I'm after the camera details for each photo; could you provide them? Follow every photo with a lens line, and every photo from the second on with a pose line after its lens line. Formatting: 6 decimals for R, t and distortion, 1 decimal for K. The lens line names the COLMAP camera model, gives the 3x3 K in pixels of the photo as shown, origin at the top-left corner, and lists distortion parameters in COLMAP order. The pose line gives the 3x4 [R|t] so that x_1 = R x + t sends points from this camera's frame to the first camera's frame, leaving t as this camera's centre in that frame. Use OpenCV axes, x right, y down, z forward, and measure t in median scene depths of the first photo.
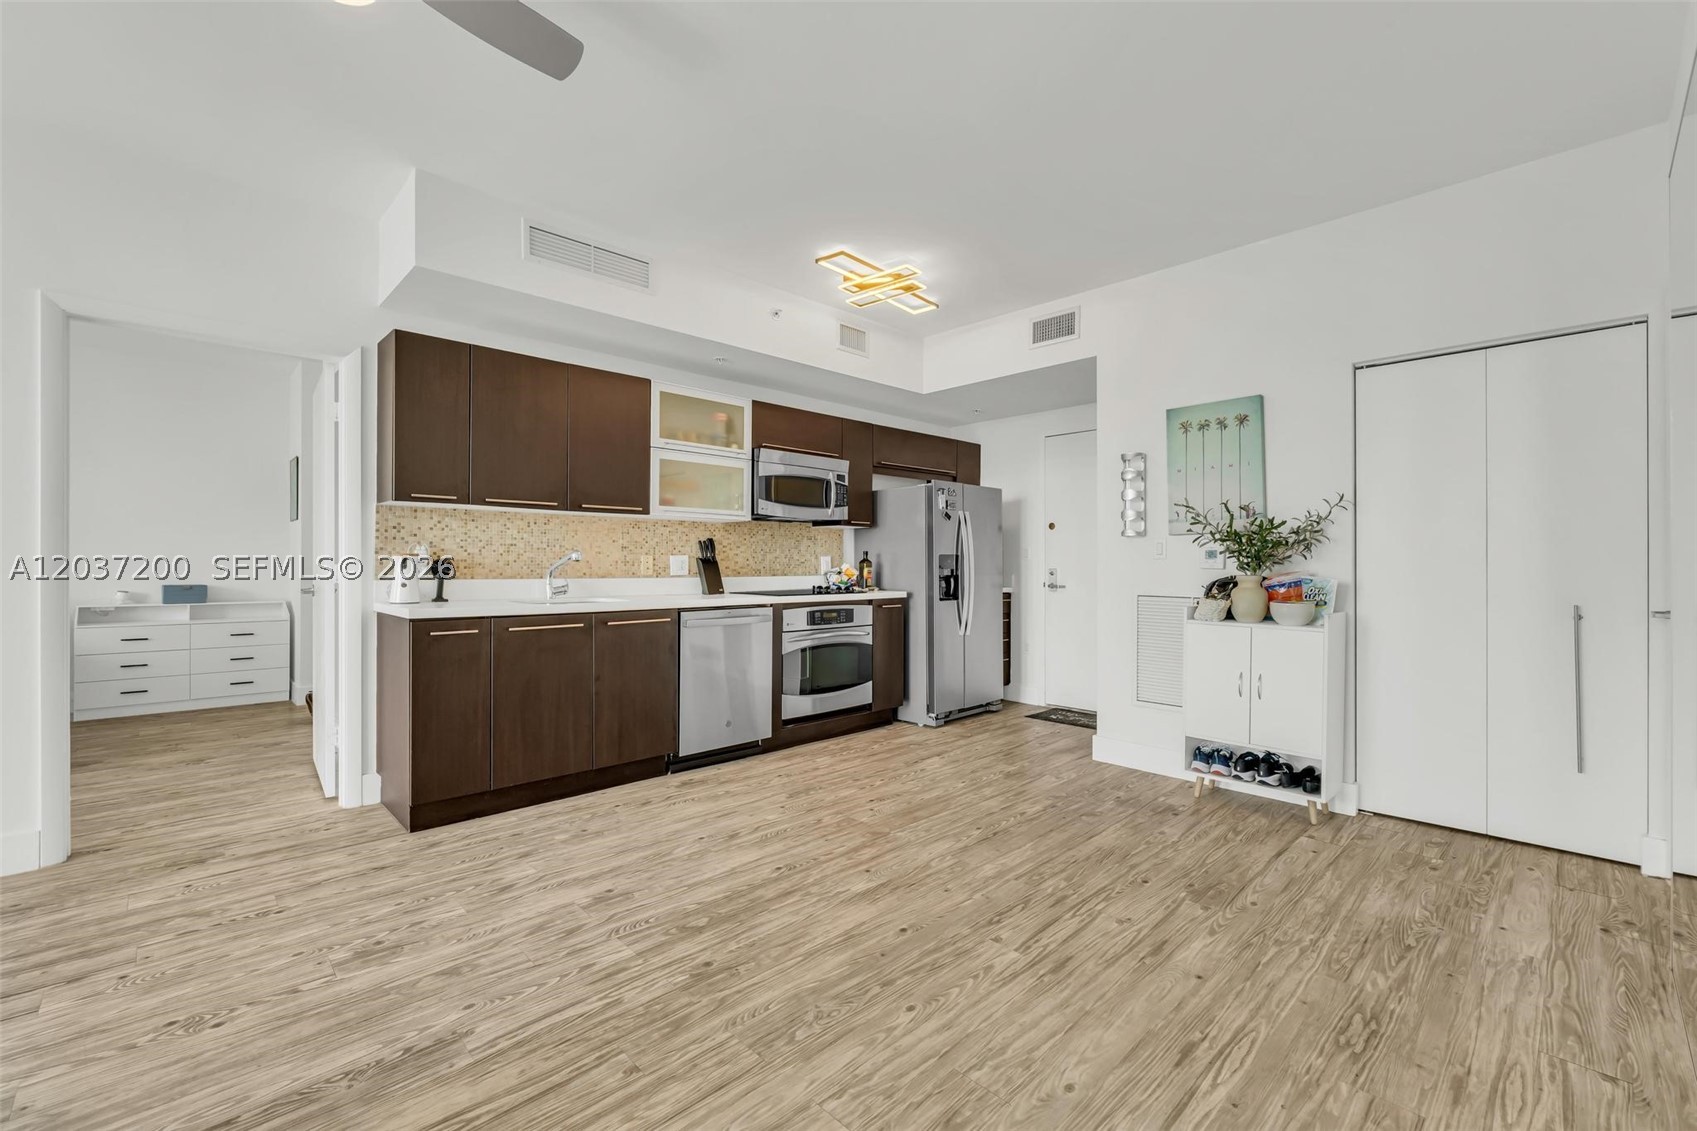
lens RADIAL K [[719.5, 0, 857.2], [0, 719.5, 564.5], [0, 0, 1]] dist [-0.003340, -0.000700]
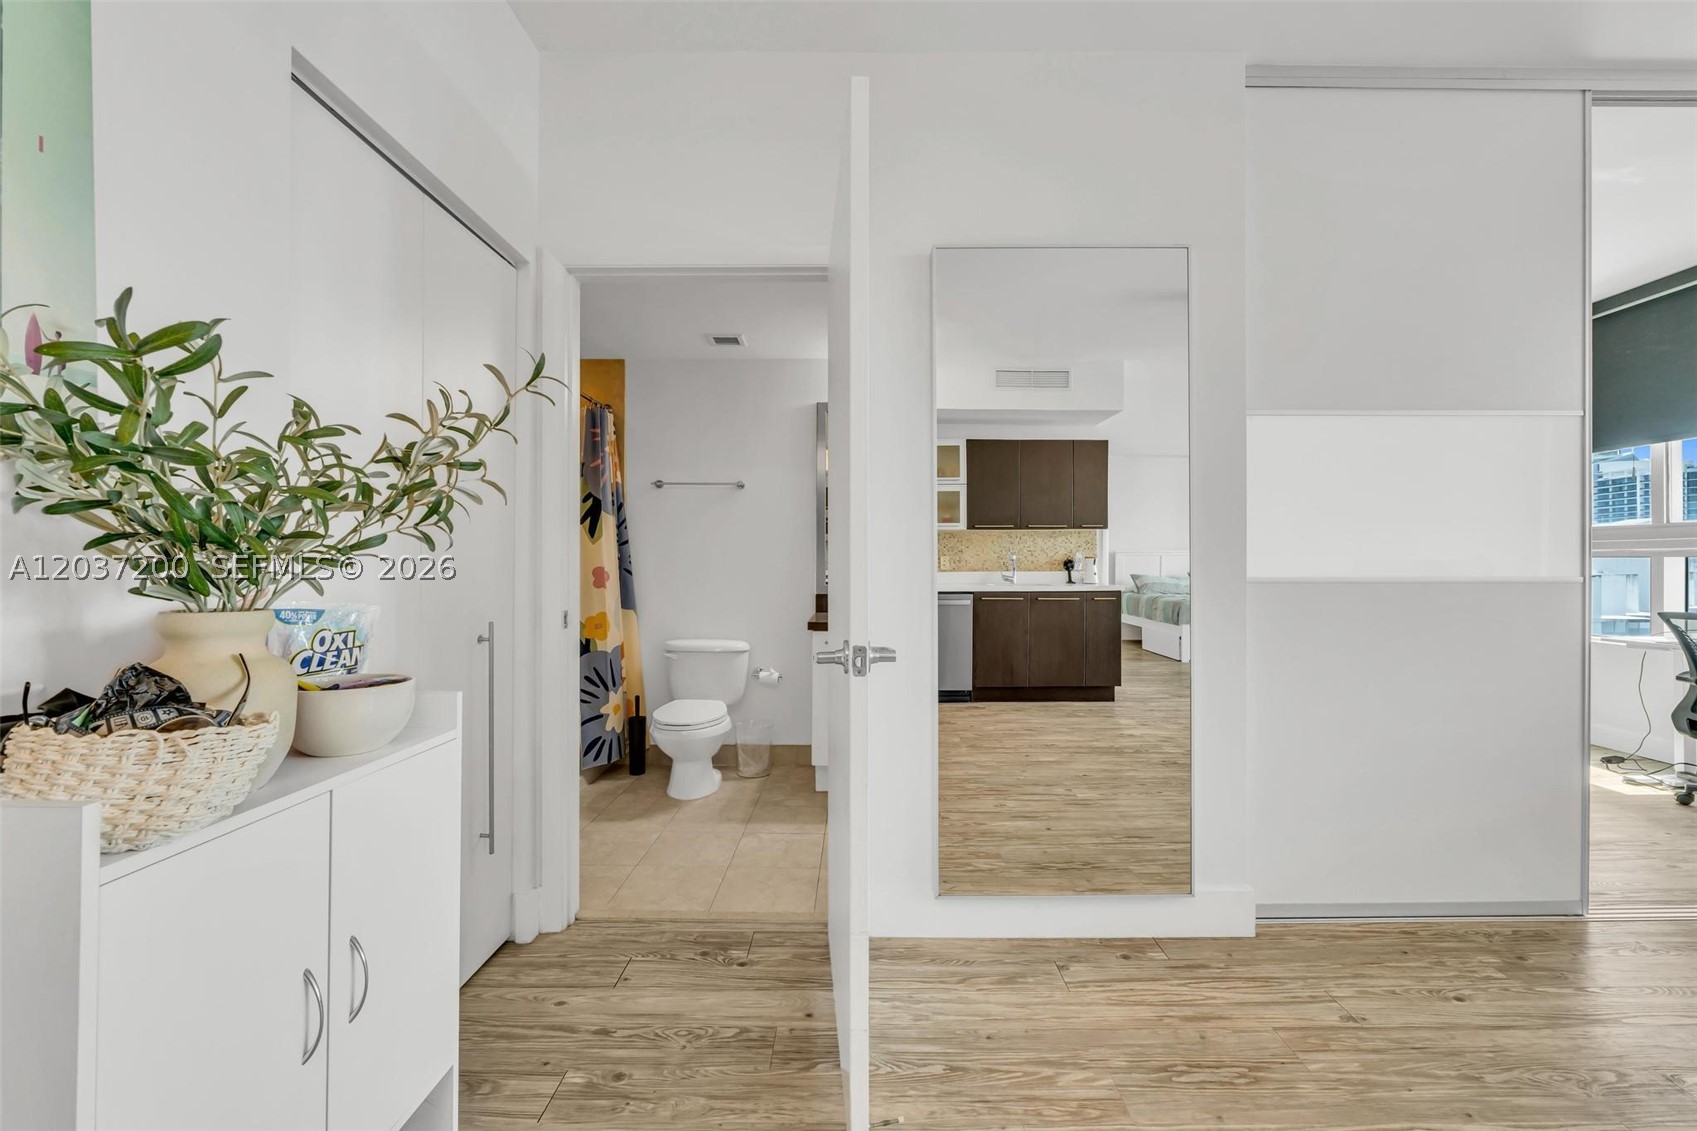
lens RADIAL K [[719.5, 0, 856.1], [0, 719.5, 560.3], [0, 0, 1]] dist [-0.003340, -0.000700]
pose [[-0.712628, 0.002041, 0.701539, 0.182332], [0.000165, 0.999996, -0.002741, -0.001493], [-0.701542, -0.001838, -0.712626, 0.954708]]
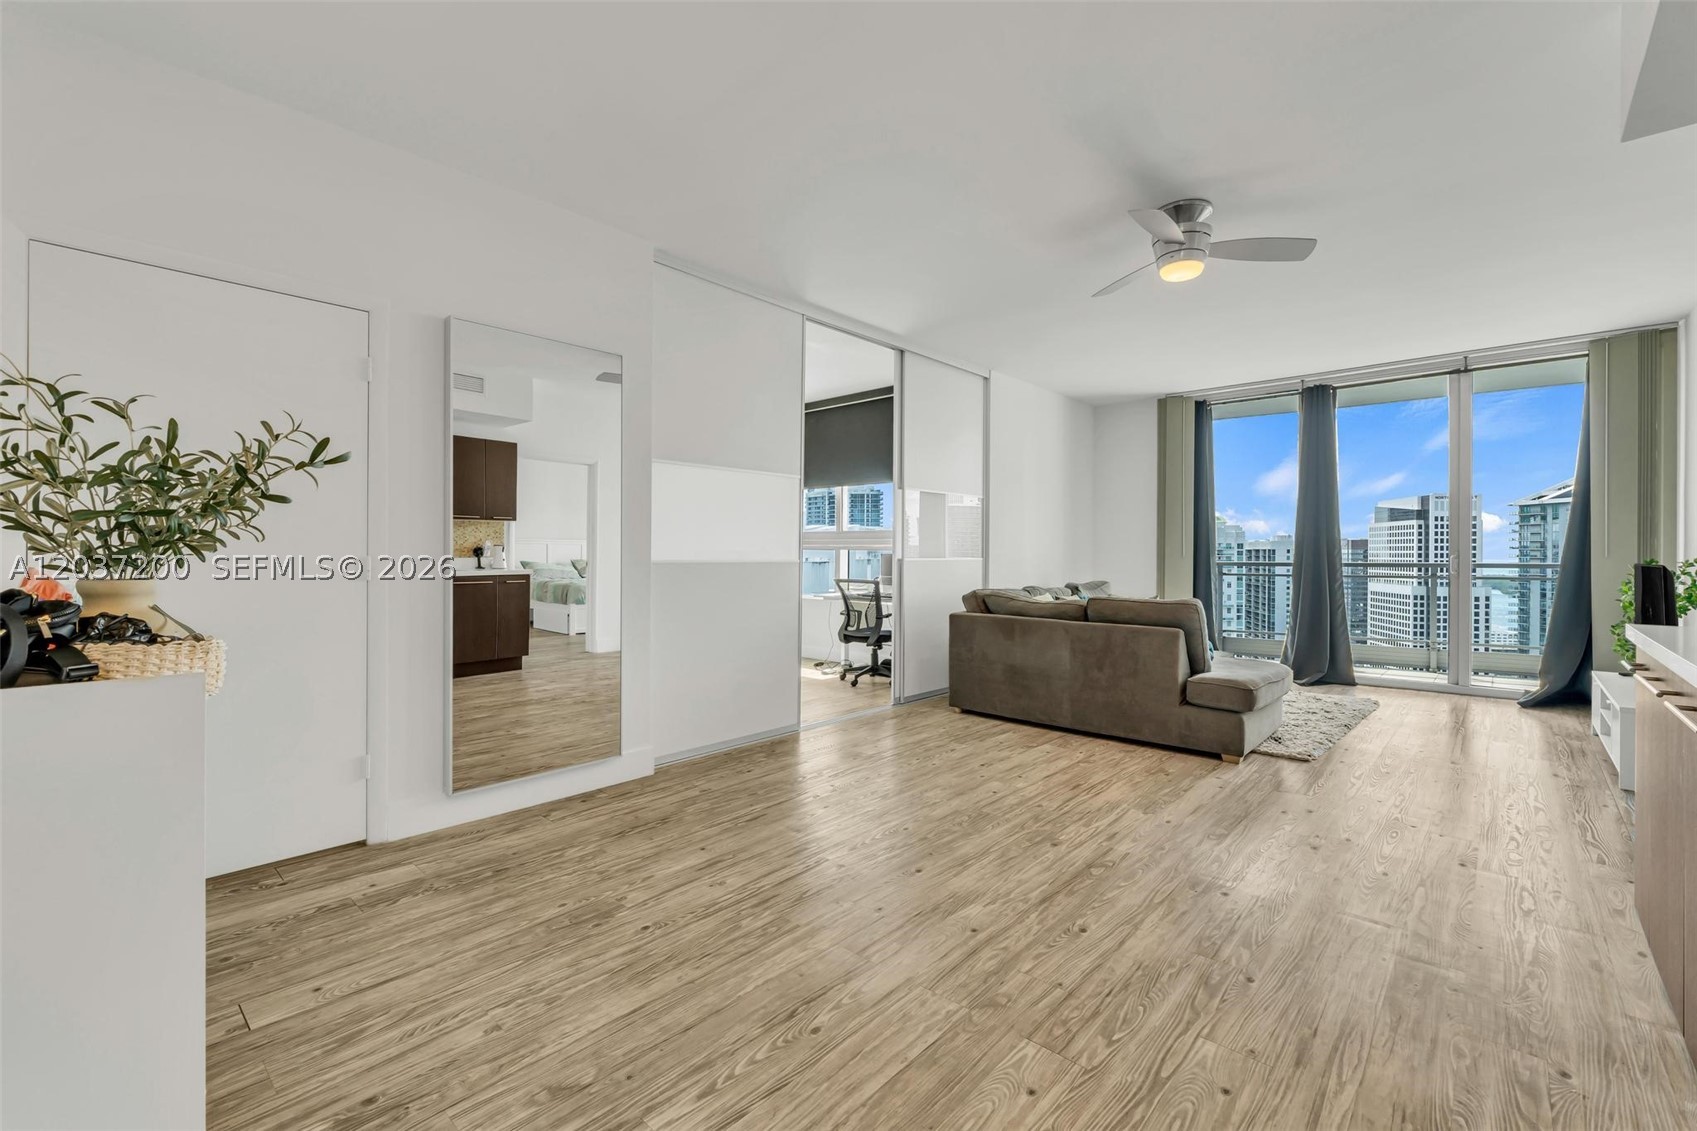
lens RADIAL K [[719.5, 0, 857.3], [0, 719.5, 555.4], [0, 0, 1]] dist [-0.003340, -0.000700]
pose [[-0.997888, -0.007747, -0.064495, 0.148614], [-0.008032, 0.999959, 0.004155, -0.002591], [0.064460, 0.004665, -0.997909, 1.322339]]
